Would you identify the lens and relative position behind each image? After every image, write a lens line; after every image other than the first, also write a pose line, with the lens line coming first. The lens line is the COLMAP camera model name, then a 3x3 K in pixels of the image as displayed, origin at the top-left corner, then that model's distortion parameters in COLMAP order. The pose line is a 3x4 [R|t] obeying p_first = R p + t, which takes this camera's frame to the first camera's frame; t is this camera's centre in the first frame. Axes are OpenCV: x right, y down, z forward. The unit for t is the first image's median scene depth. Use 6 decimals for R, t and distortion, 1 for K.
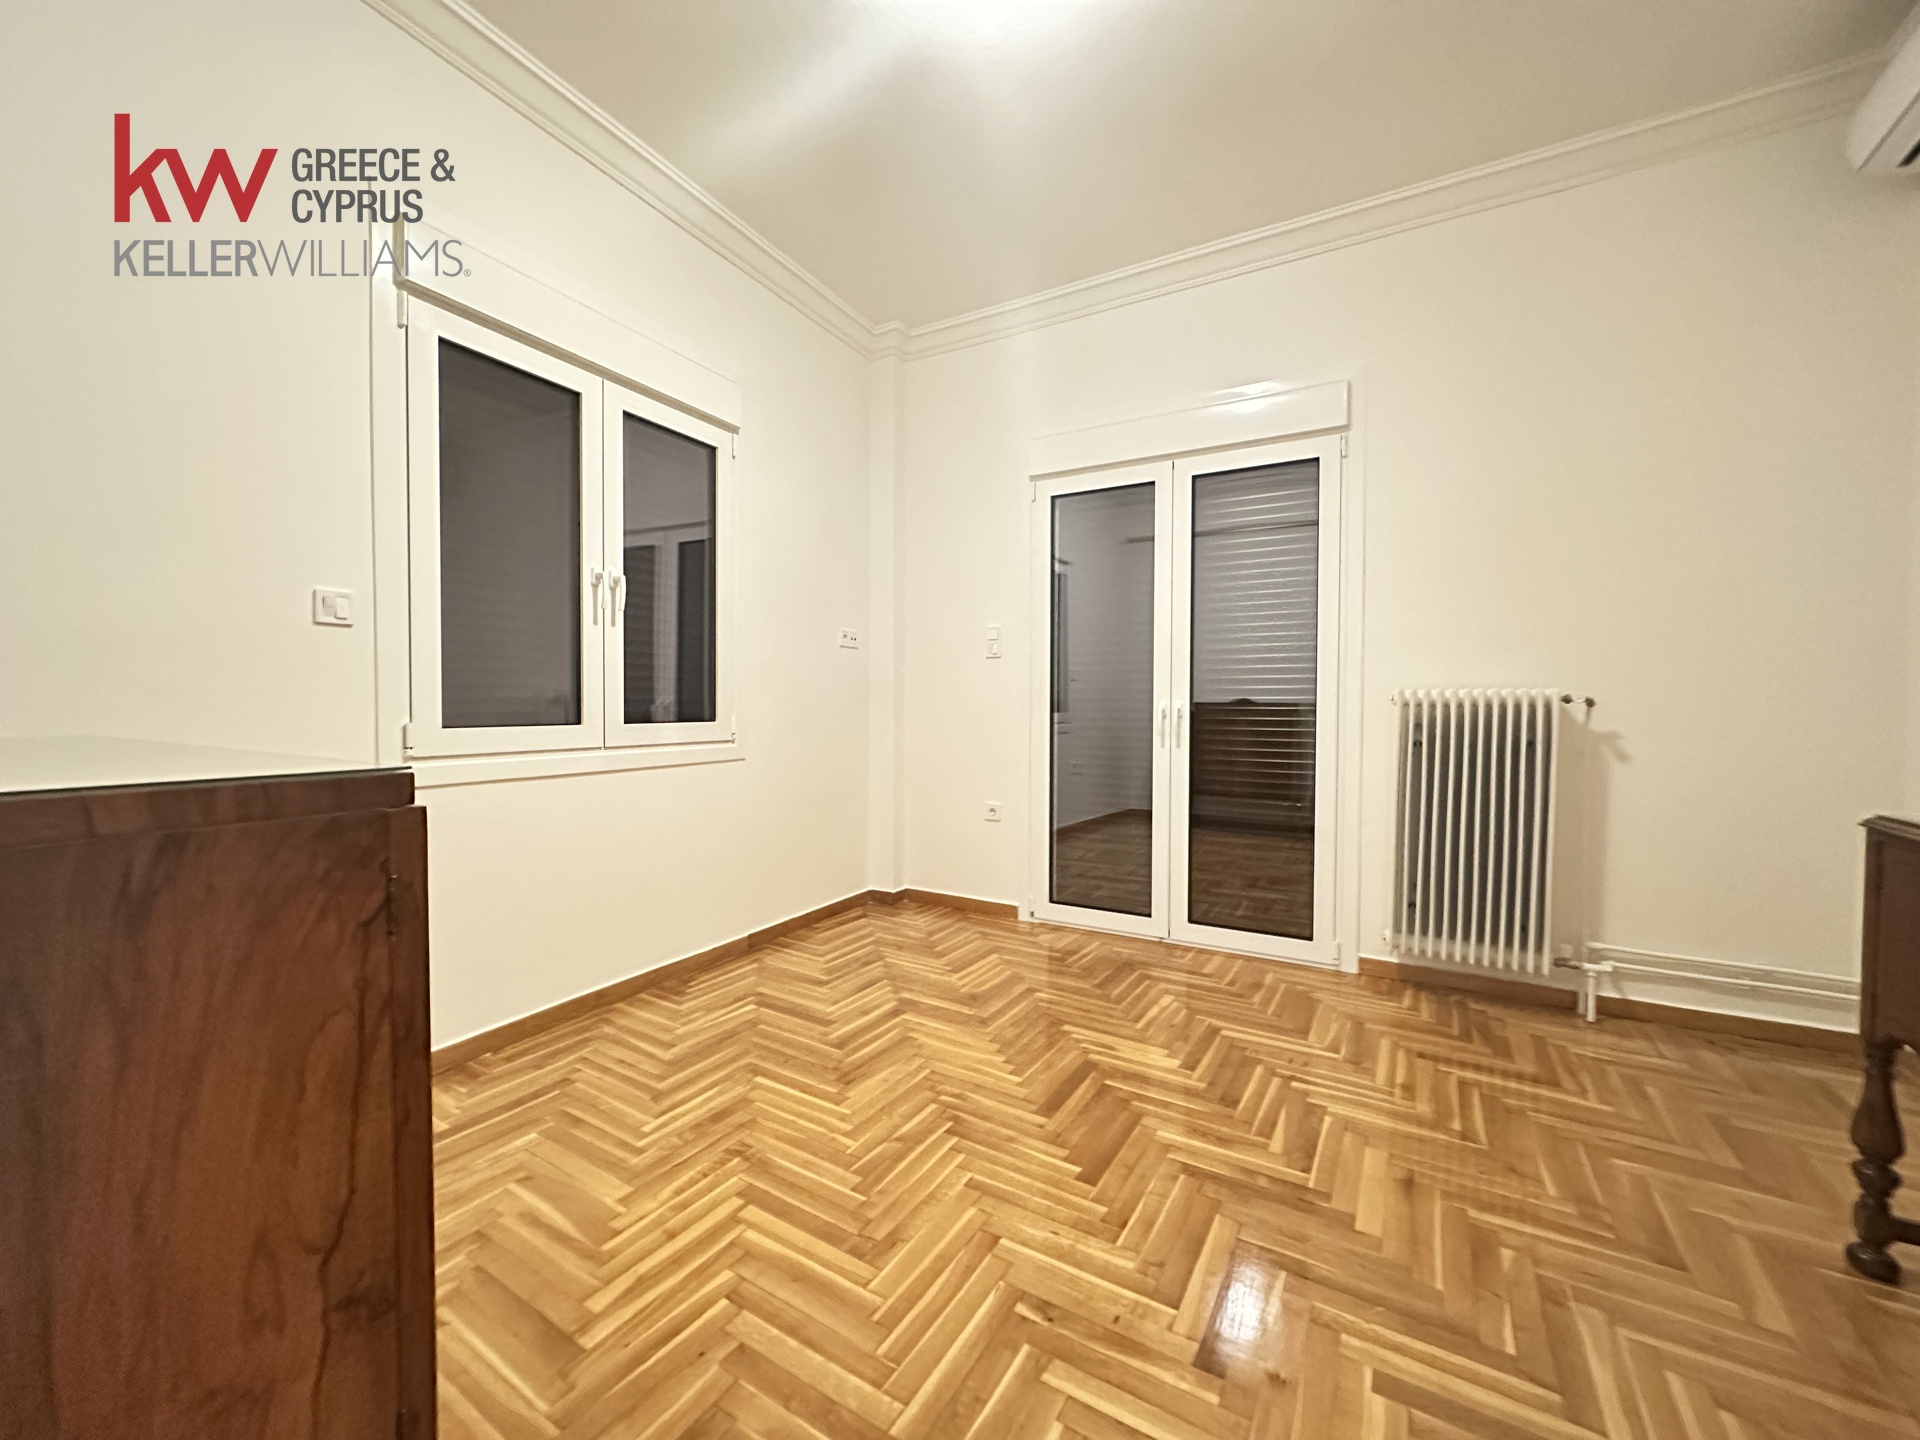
lens RADIAL K [[767.2, 0, 960.0], [0, 767.2, 720.0], [0, 0, 1]] dist [0.001000, 0.001004]
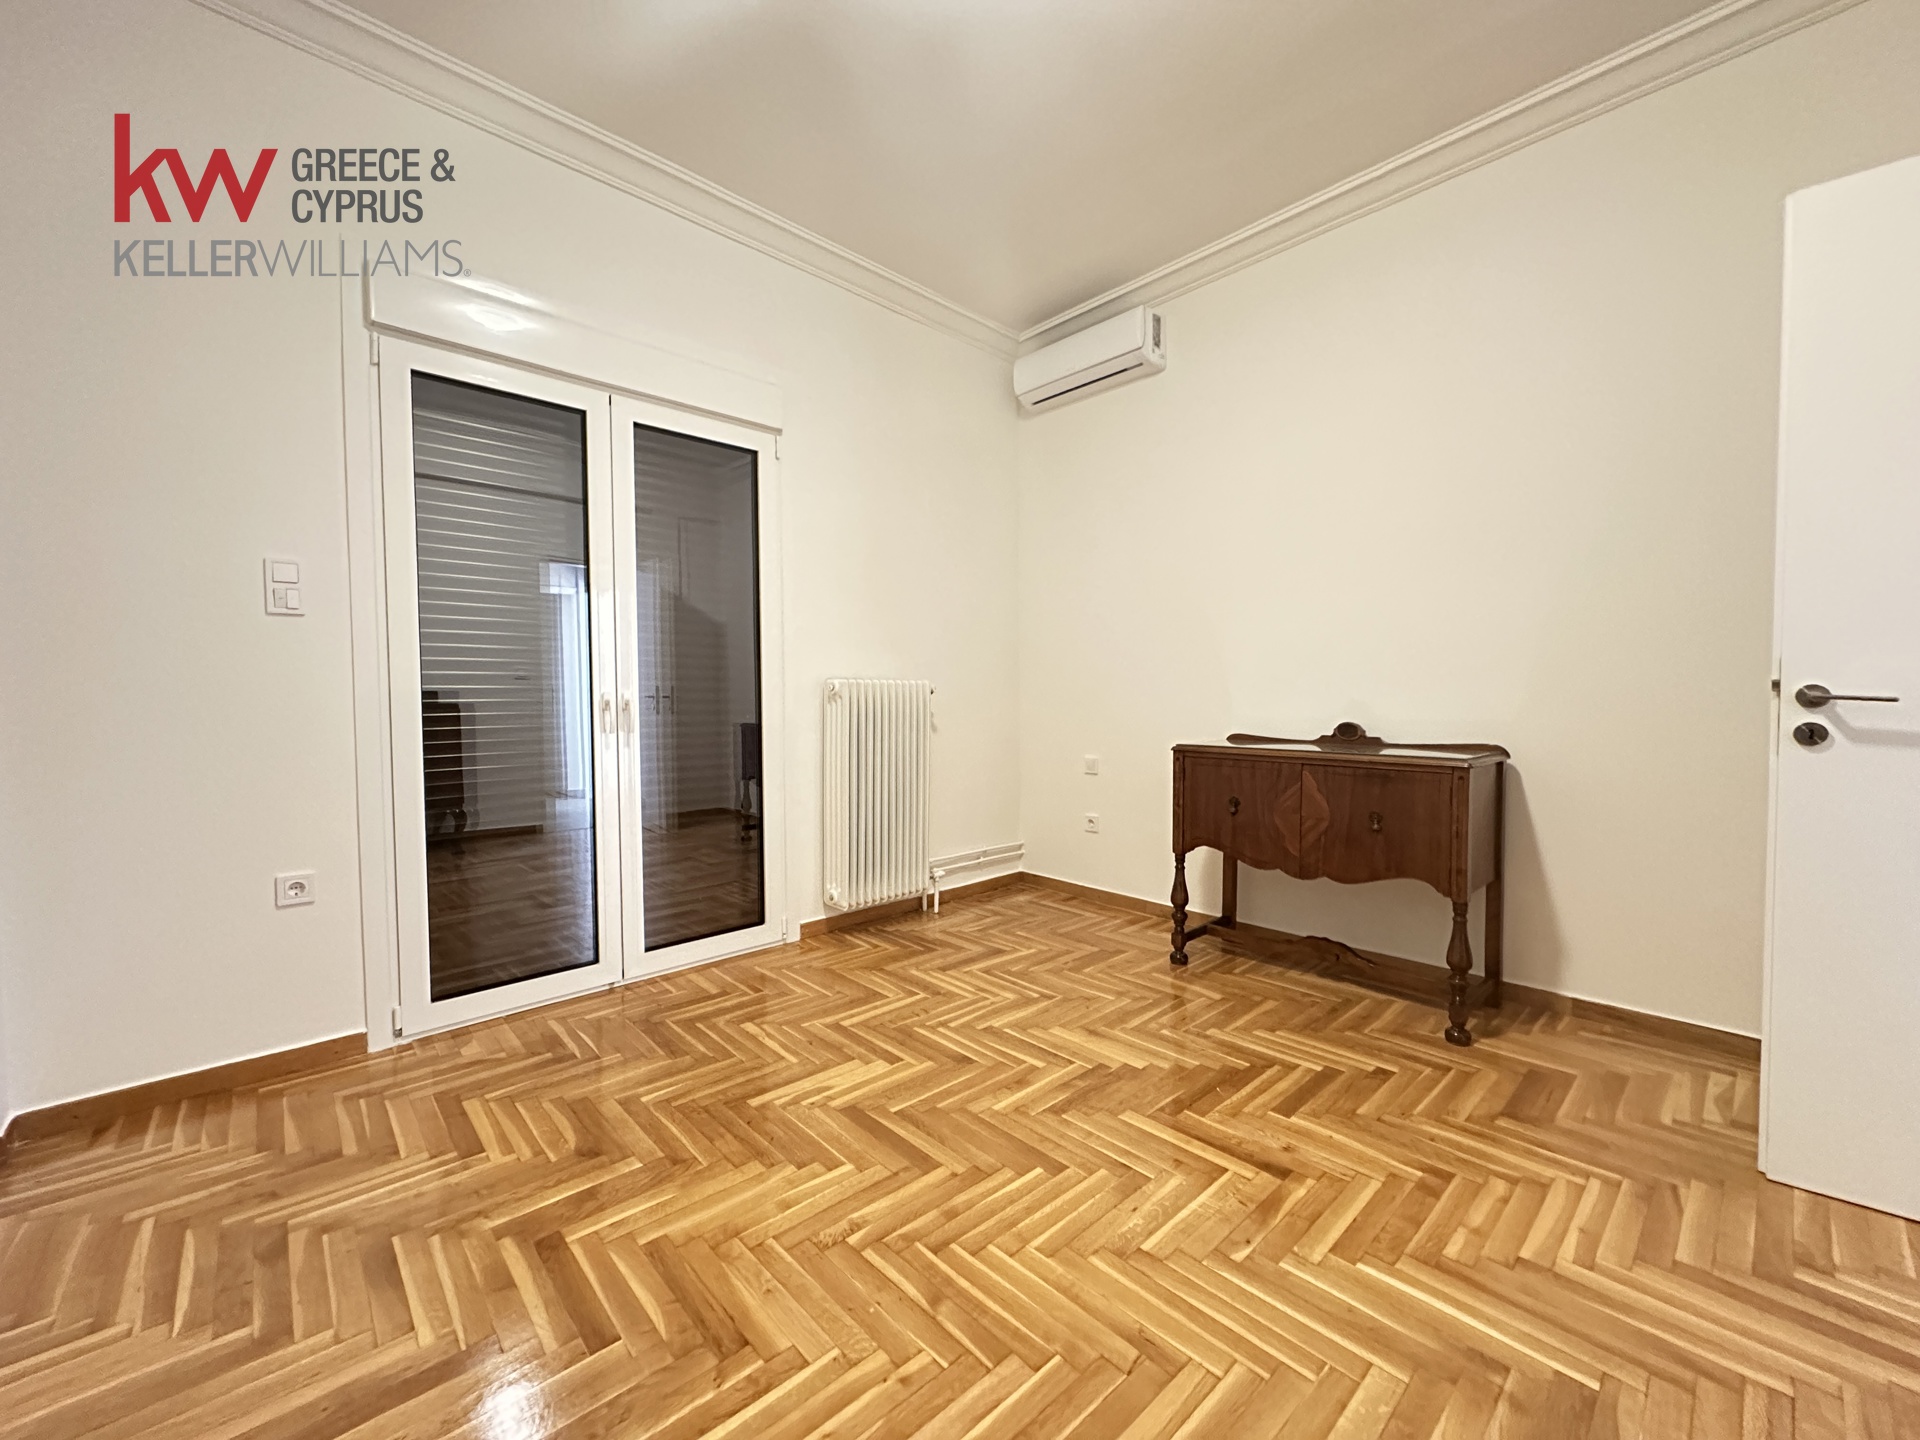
lens RADIAL K [[767.2, 0, 960.0], [0, 767.2, 720.0], [0, 0, 1]] dist [0.001000, 0.001004]
pose [[0.267397, -0.037237, 0.962867, -0.559973], [0.023063, 0.999214, 0.032238, -0.015237], [-0.963310, 0.013587, 0.268046, 0.584324]]
